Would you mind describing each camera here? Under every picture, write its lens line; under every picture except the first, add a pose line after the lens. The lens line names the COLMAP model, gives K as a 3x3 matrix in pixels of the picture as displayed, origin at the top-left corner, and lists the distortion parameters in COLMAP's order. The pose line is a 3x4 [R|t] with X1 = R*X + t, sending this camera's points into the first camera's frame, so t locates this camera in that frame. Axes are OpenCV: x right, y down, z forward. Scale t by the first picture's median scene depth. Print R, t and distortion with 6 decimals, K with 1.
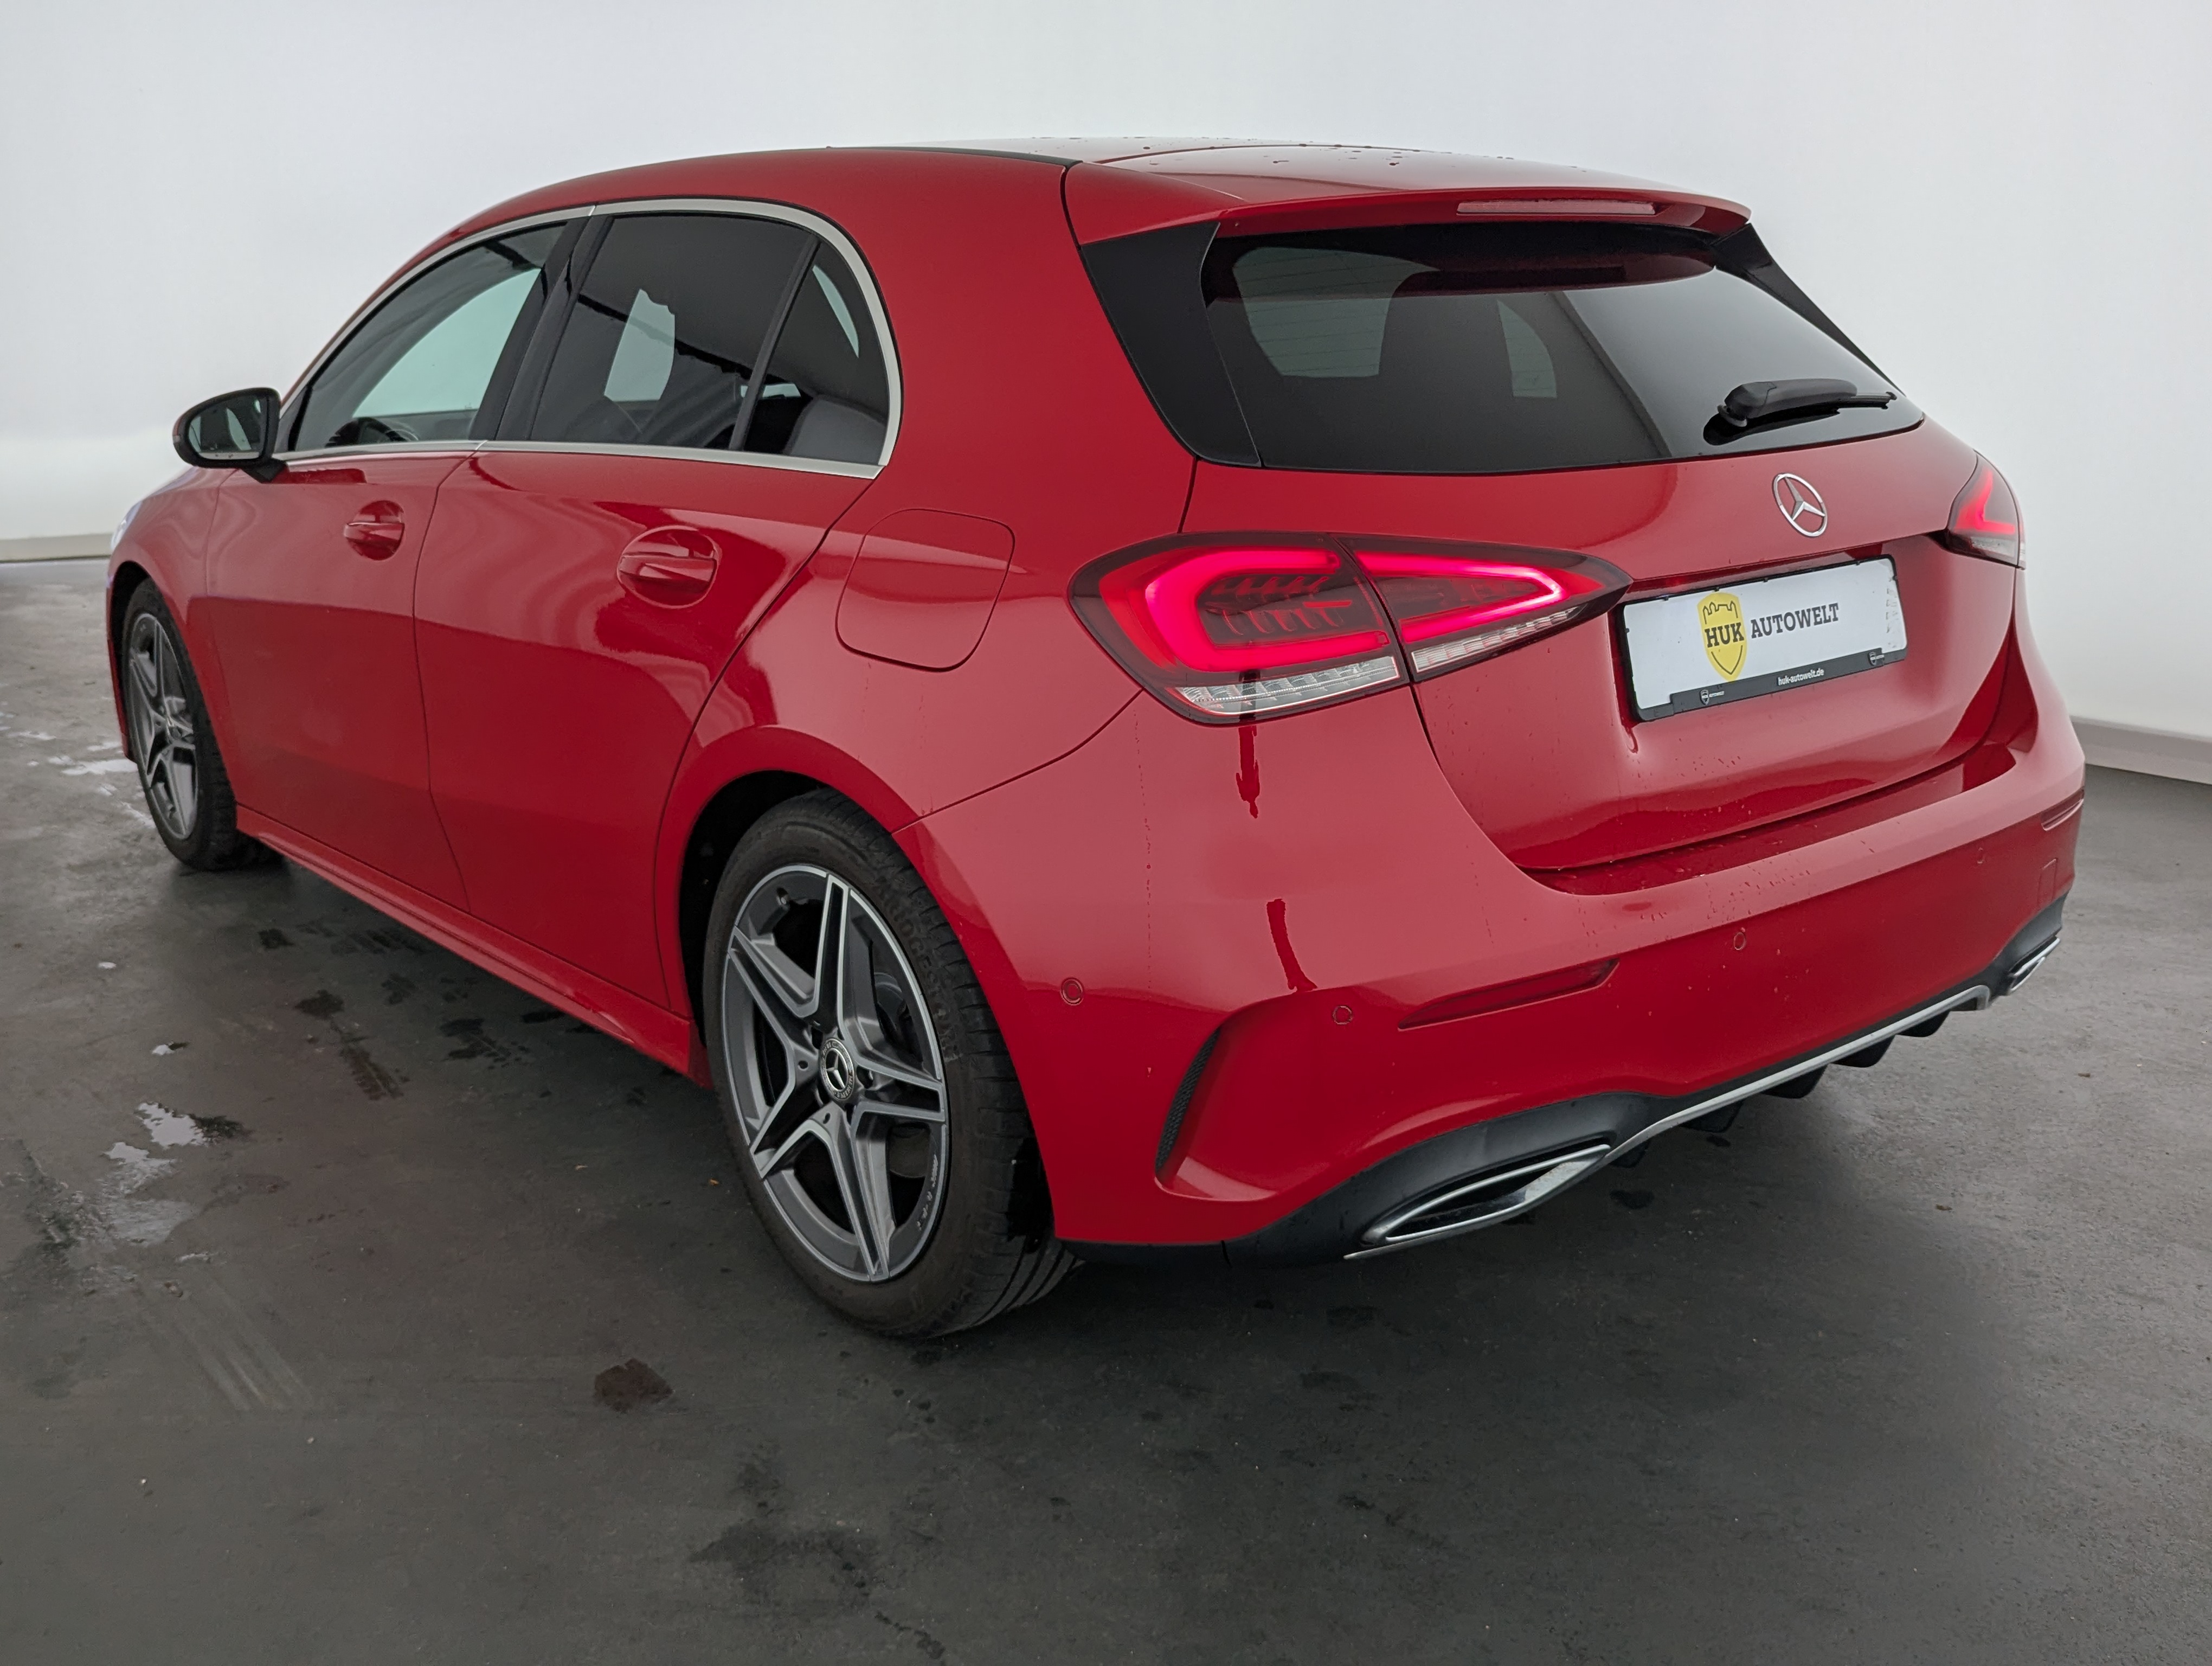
lens RADIAL K [[2157.8, 0, 1103.2], [0, 2157.8, 839.2], [0, 0, 1]] dist [0.026317, 0.000000]
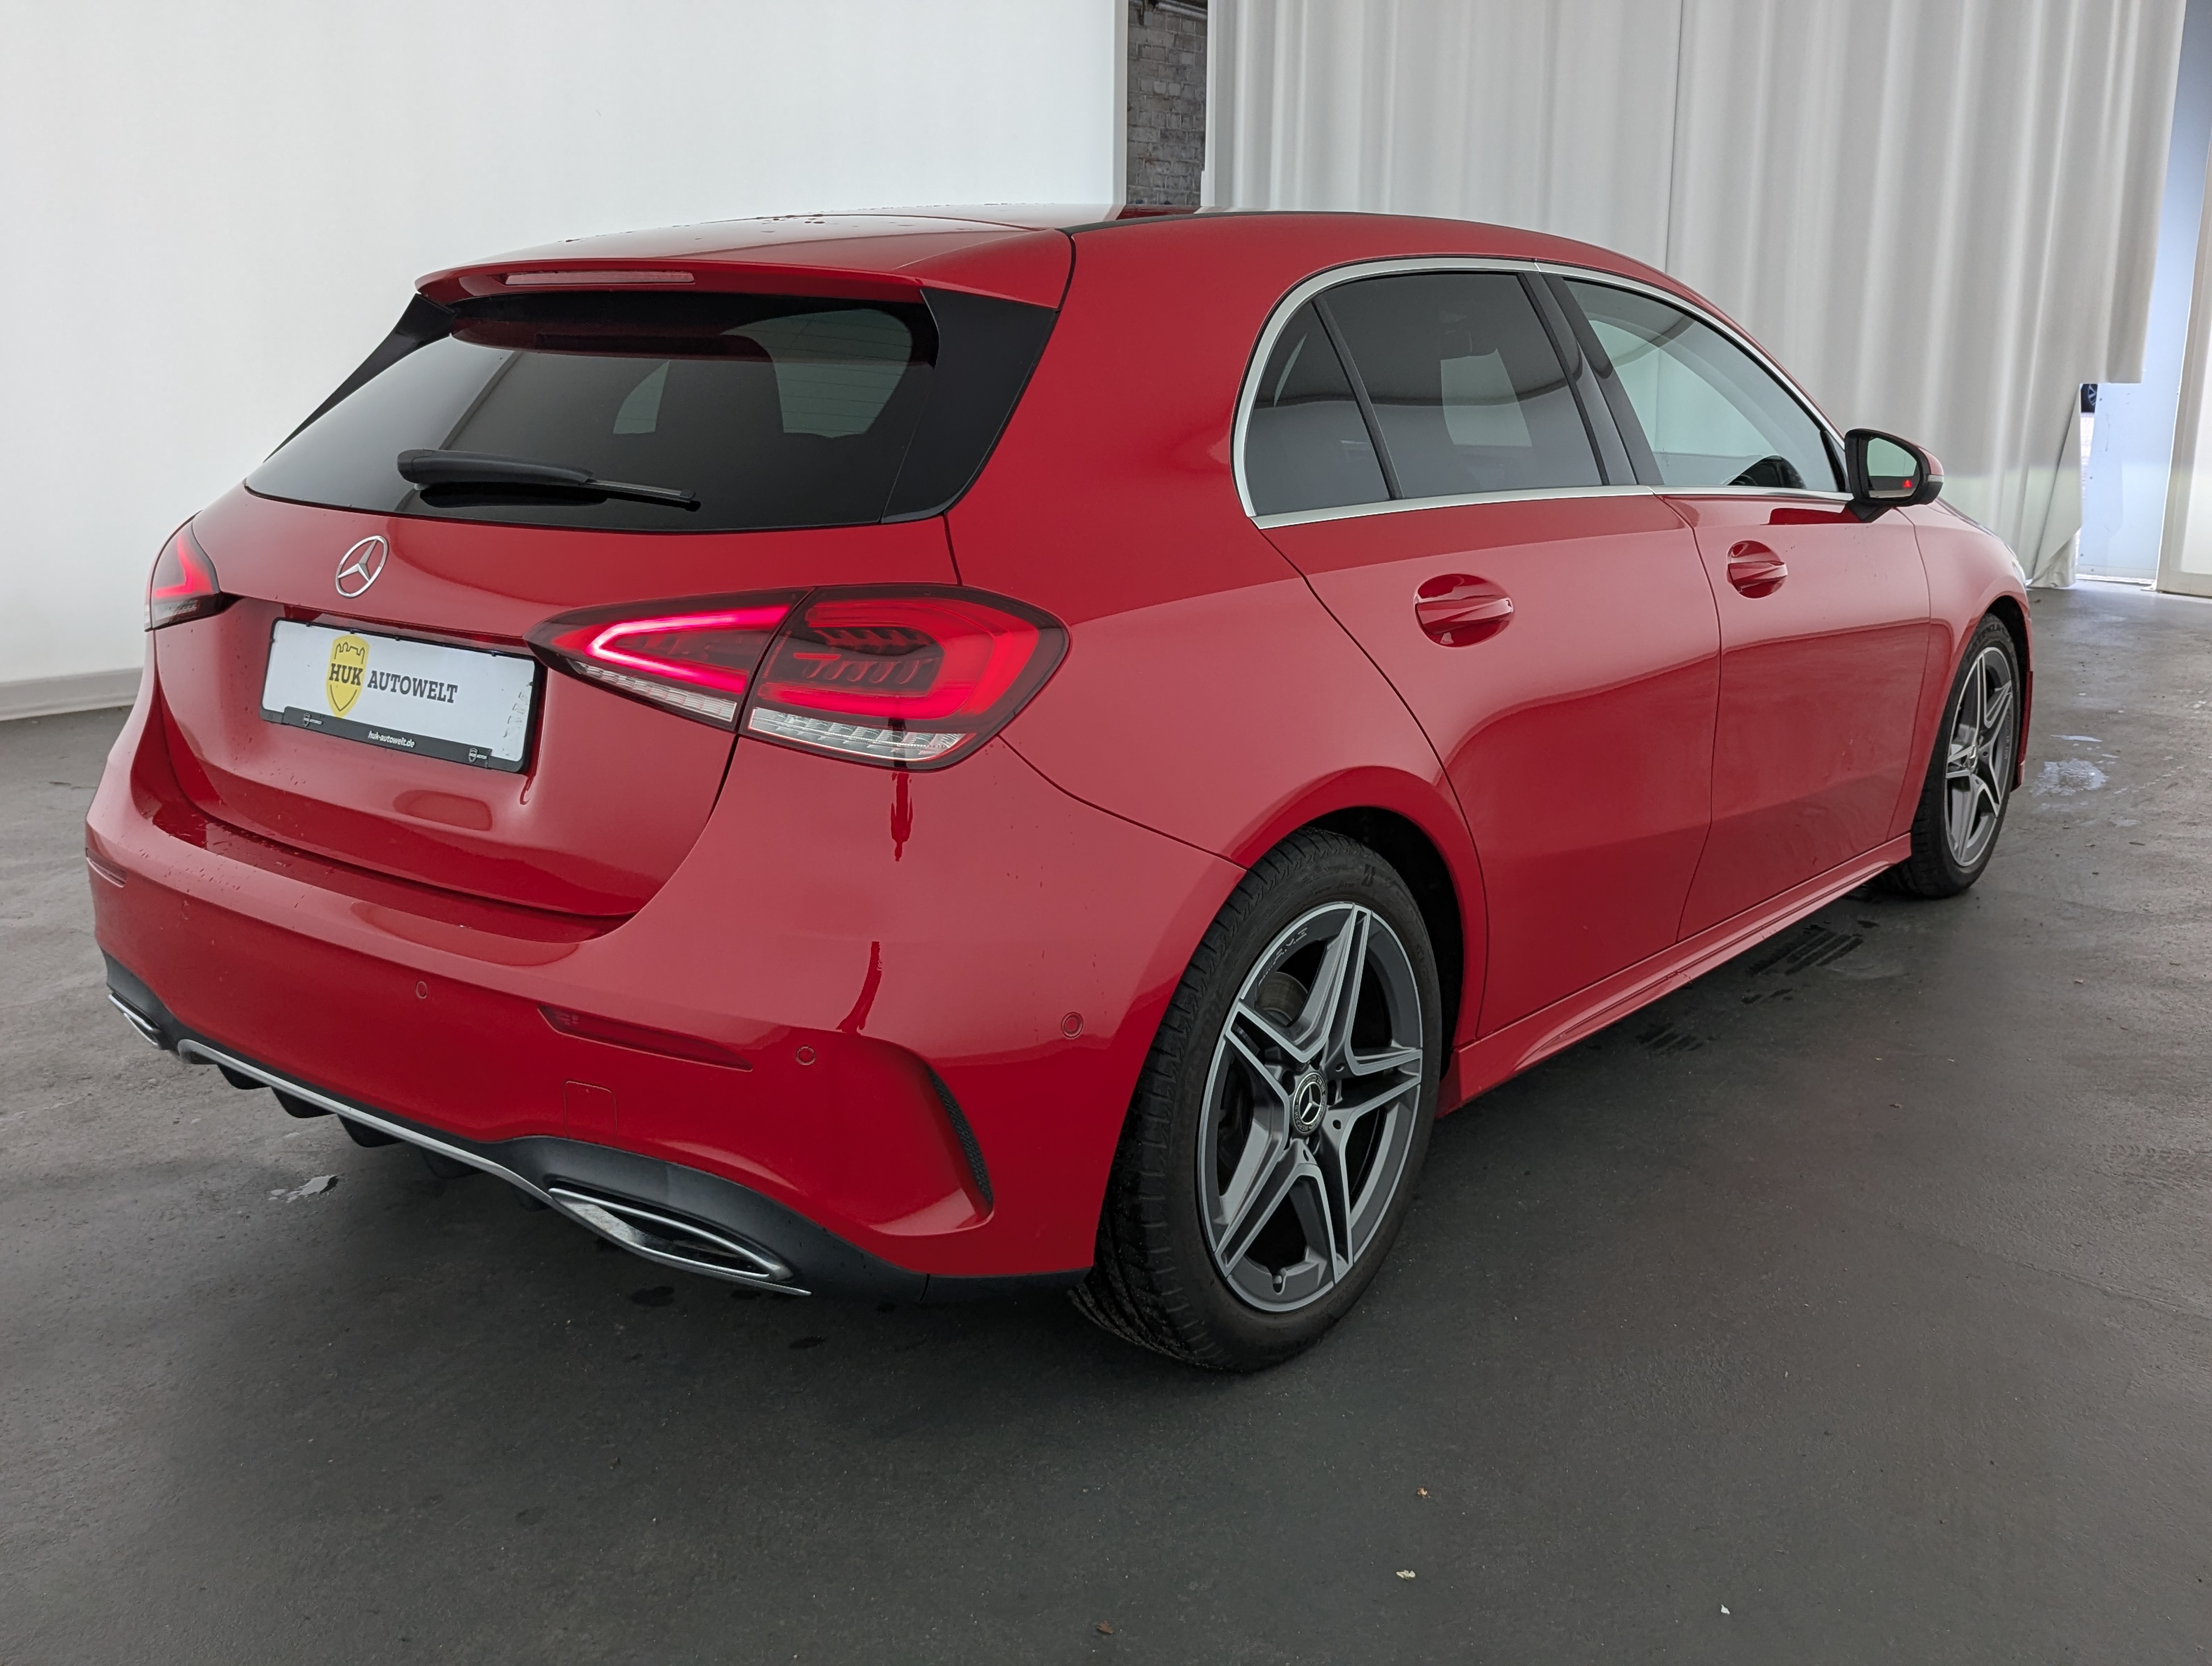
lens RADIAL K [[2157.8, 0, 1098.6], [0, 2157.8, 822.7], [0, 0, 1]] dist [0.026317, 0.000000]
pose [[0.139303, 0.229587, -0.963267, 1.320153], [-0.248267, 0.949781, 0.190470, -0.305629], [0.958623, 0.212615, 0.189307, 1.109716]]
